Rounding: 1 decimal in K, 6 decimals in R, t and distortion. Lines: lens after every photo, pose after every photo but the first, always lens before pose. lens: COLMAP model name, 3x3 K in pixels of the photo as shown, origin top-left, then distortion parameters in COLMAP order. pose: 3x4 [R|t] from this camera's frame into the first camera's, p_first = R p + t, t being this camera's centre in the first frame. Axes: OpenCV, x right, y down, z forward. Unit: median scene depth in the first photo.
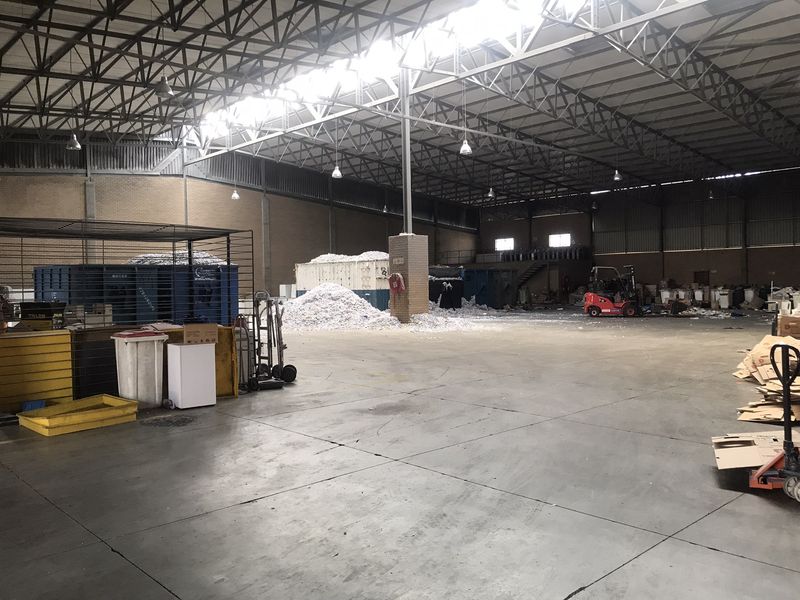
lens RADIAL K [[653.1, 0, 397.7], [0, 653.1, 306.5], [0, 0, 1]] dist [0.034678, -0.040733]
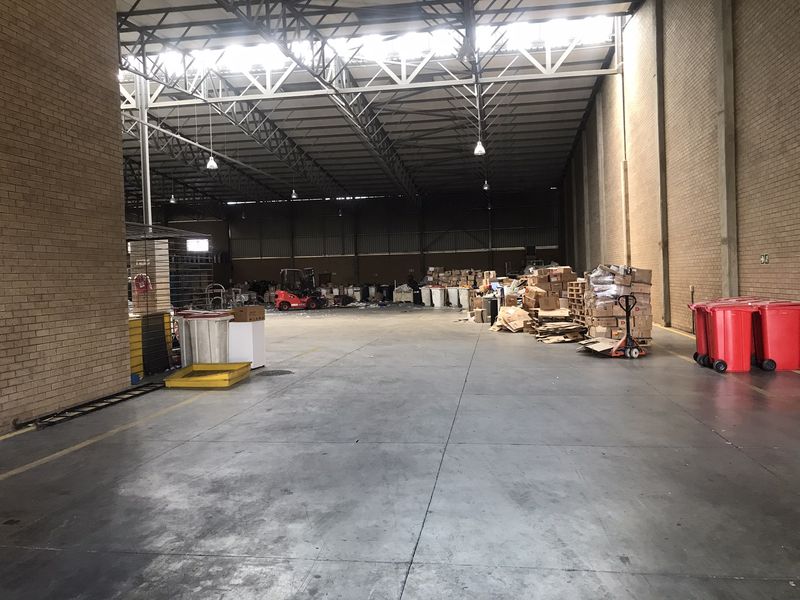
lens RADIAL K [[653.1, 0, 405.7], [0, 653.1, 294.8], [0, 0, 1]] dist [0.034678, -0.040733]
pose [[0.764533, -0.027316, 0.644005, -0.256966], [0.047628, 0.998765, -0.014178, 0.012681], [-0.642822, 0.041513, 0.764890, -0.042546]]
